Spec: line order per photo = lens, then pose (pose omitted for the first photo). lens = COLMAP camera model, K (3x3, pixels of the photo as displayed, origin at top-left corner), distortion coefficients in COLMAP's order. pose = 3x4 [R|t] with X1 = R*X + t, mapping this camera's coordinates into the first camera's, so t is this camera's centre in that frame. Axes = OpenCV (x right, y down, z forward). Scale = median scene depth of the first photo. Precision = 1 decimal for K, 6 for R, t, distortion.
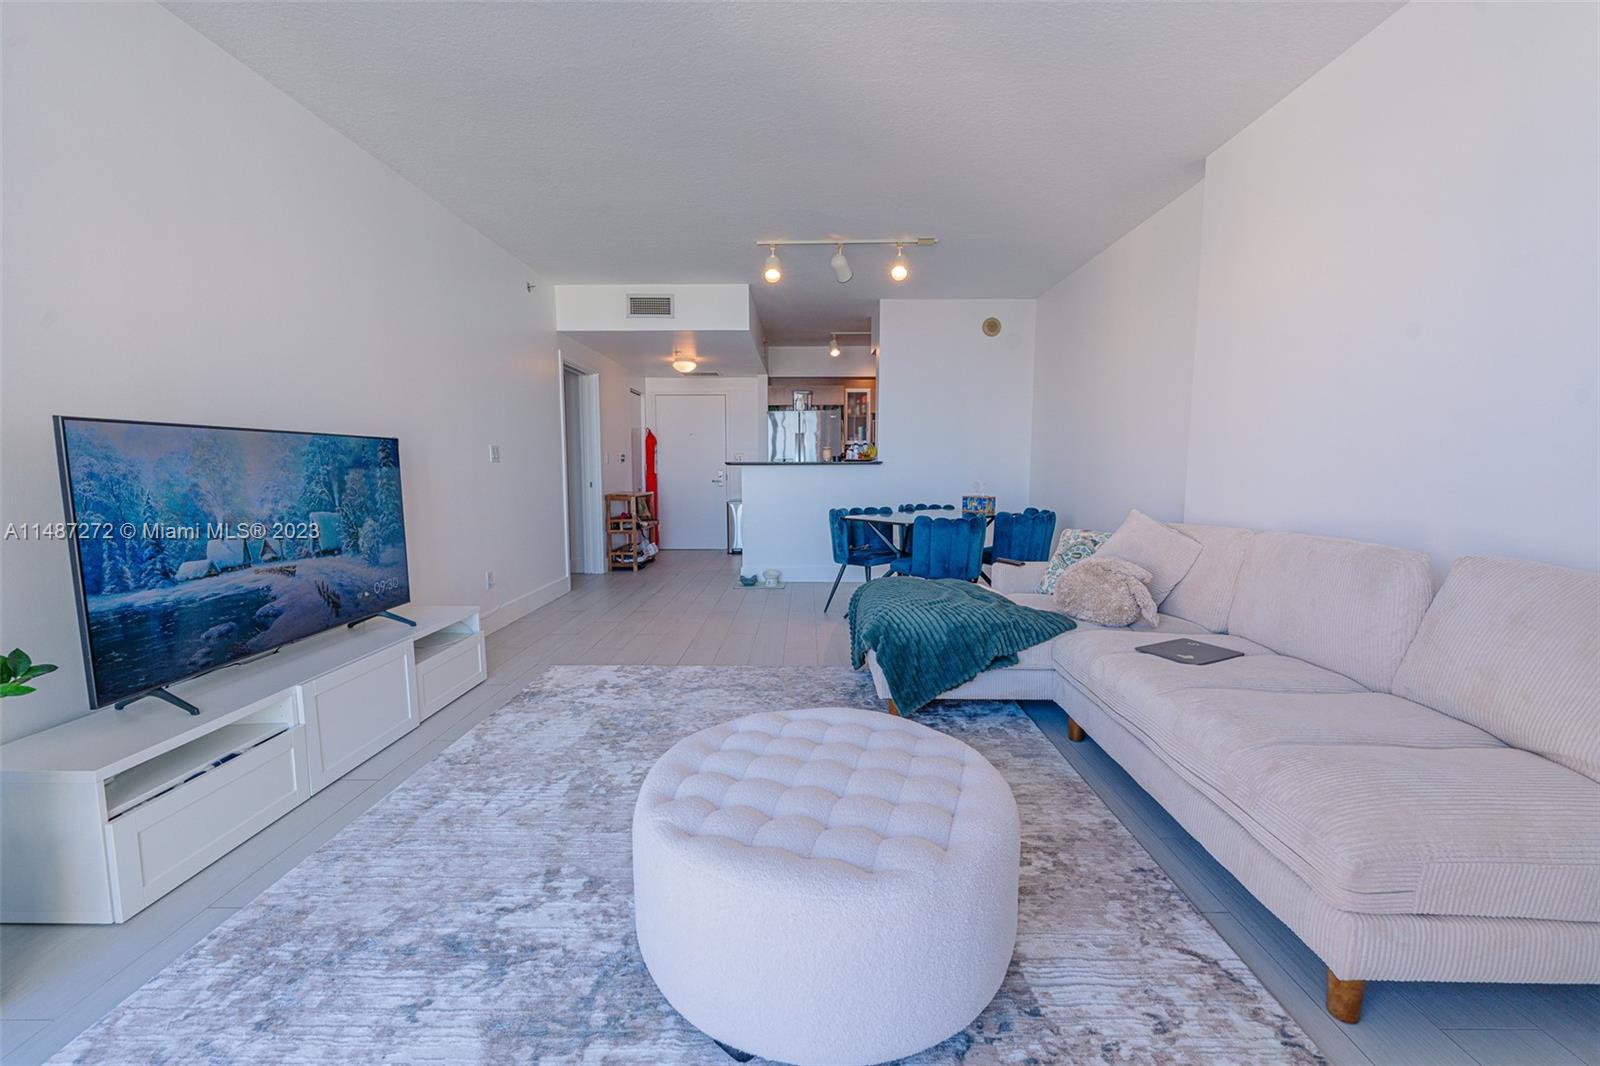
lens RADIAL K [[649.6, 0, 798.9], [0, 649.6, 535.5], [0, 0, 1]] dist [-0.001003, -0.000575]
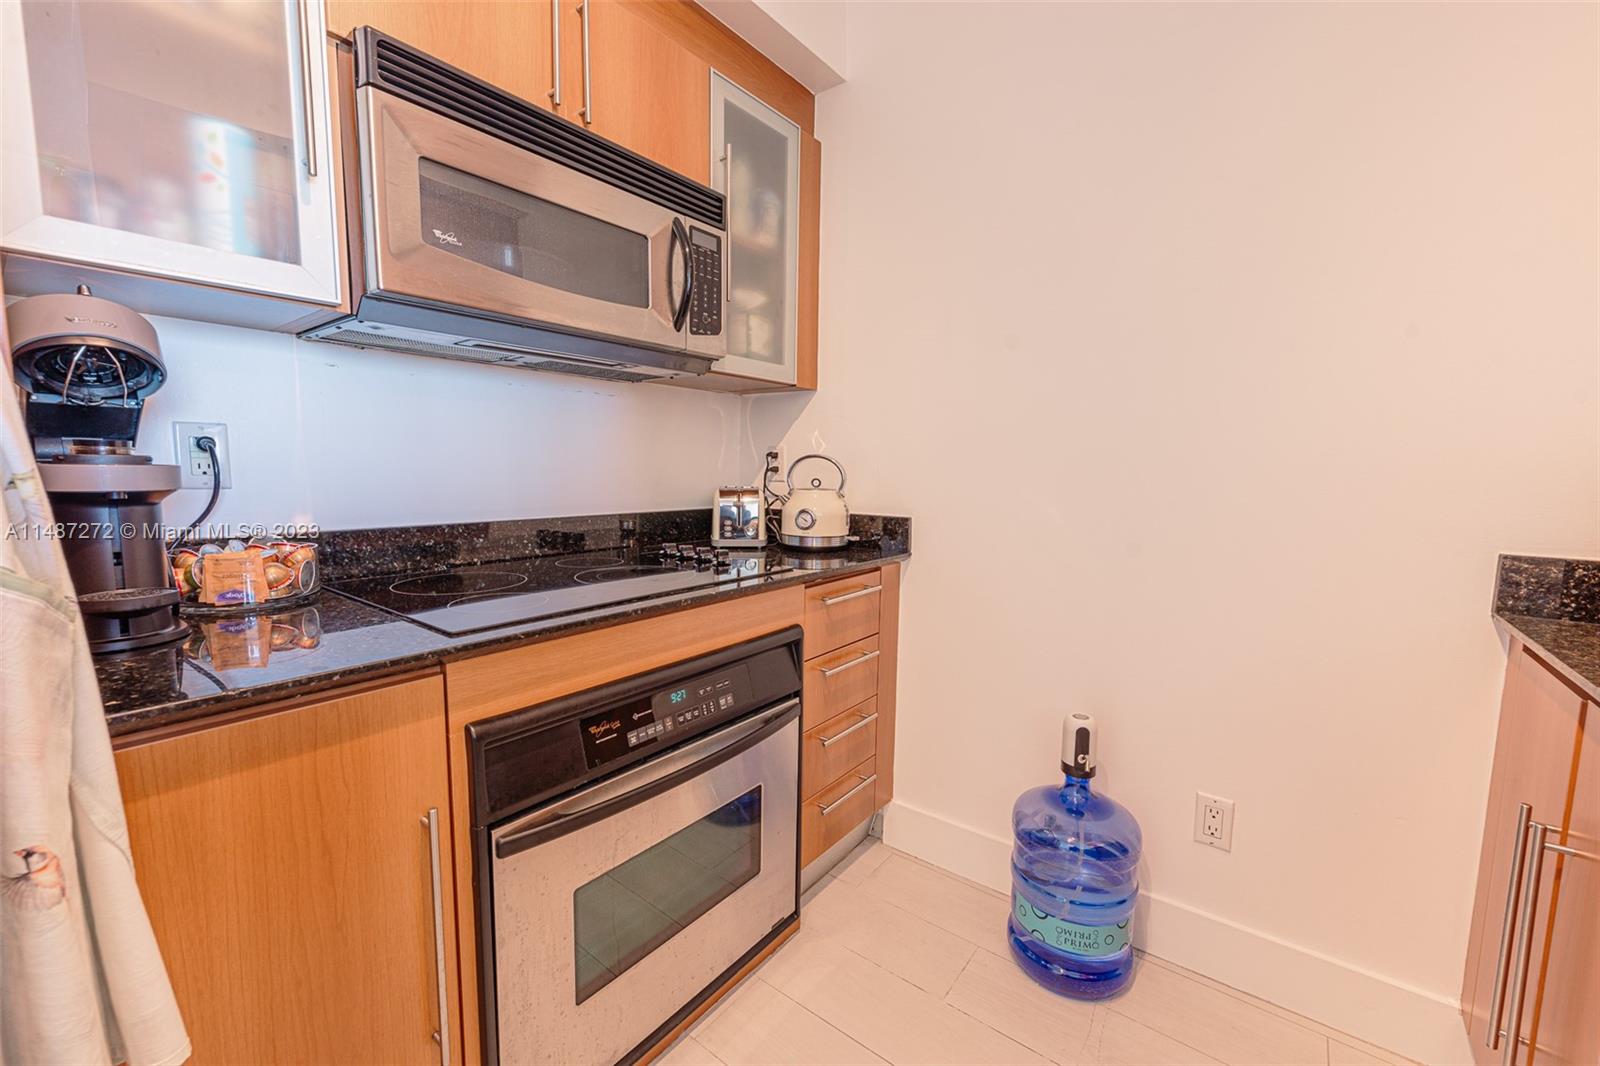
lens RADIAL K [[646.6, 0, 800.2], [0, 646.6, 534.5], [0, 0, 1]] dist [-0.000859, -0.000367]
pose [[0.603661, -0.074426, 0.793760, 0.190174], [0.074272, 0.996553, 0.036957, -0.293332], [-0.793774, 0.036644, 0.607108, 2.563365]]
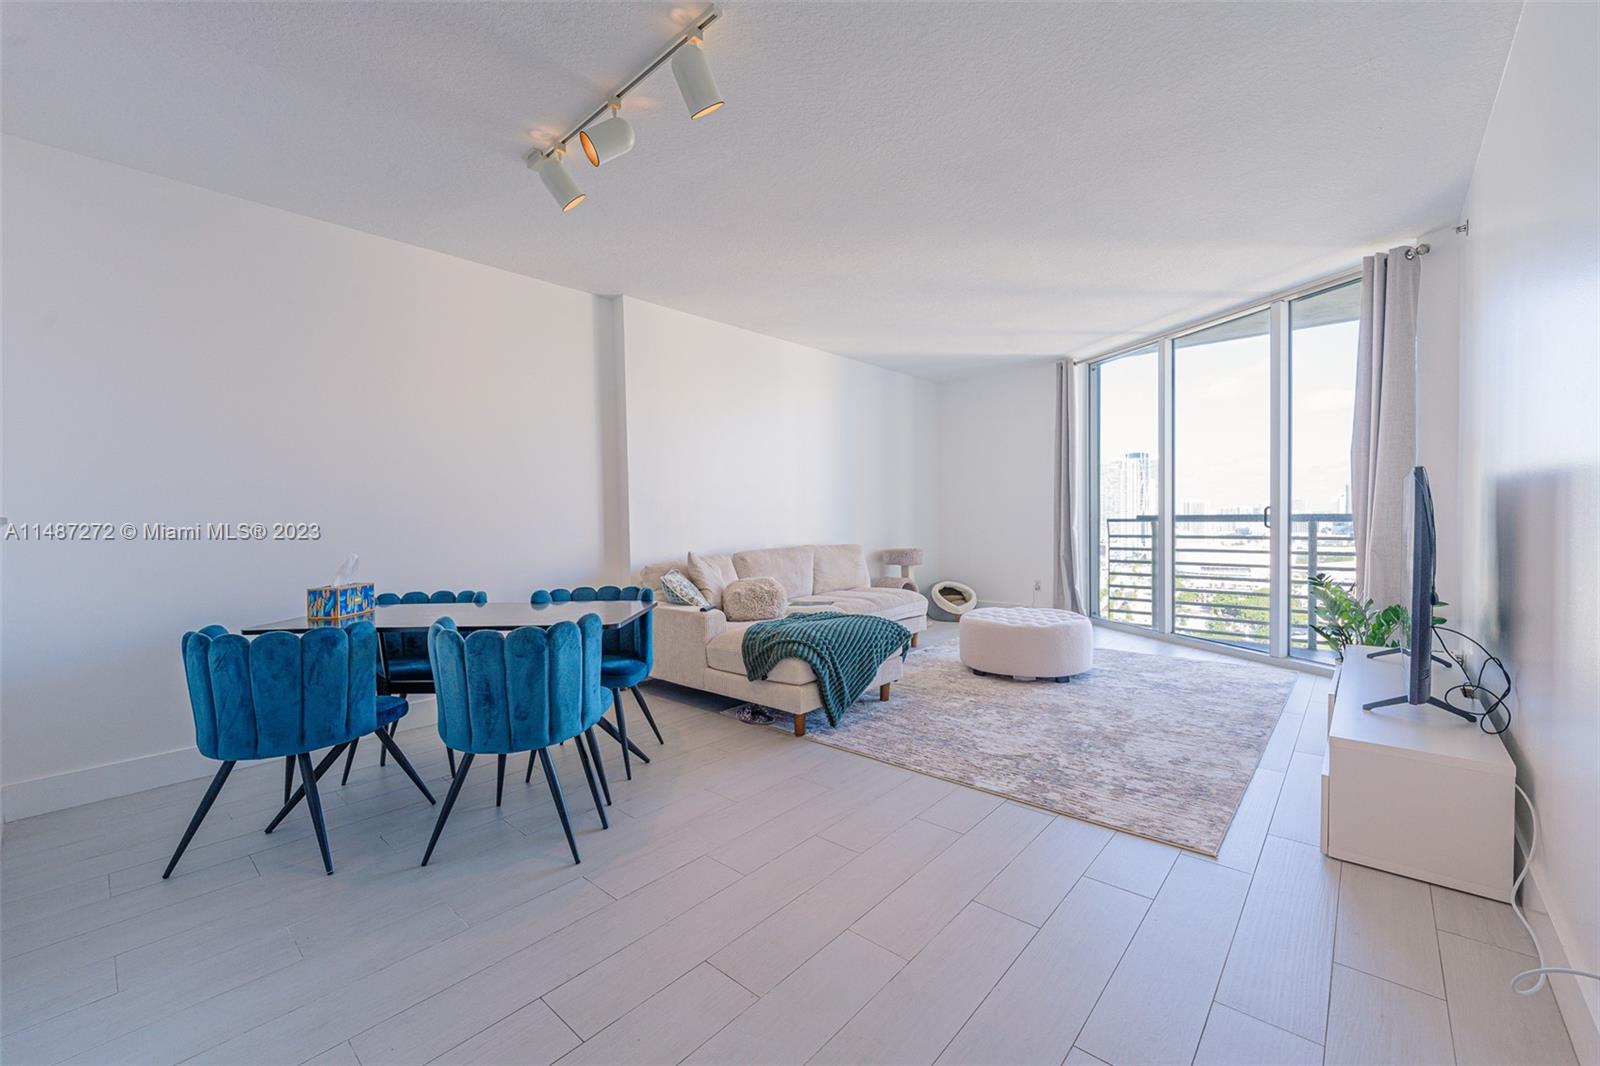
lens RADIAL K [[642.3, 0, 800.0], [0, 642.3, 533.0], [0, 0, 1]] dist [0.001593, -0.000100]
pose [[-0.755708, -0.001870, 0.654906, -0.604659], [0.091278, 0.989935, 0.108154, -0.228016], [-0.648516, 0.141512, -0.747931, 2.071043]]
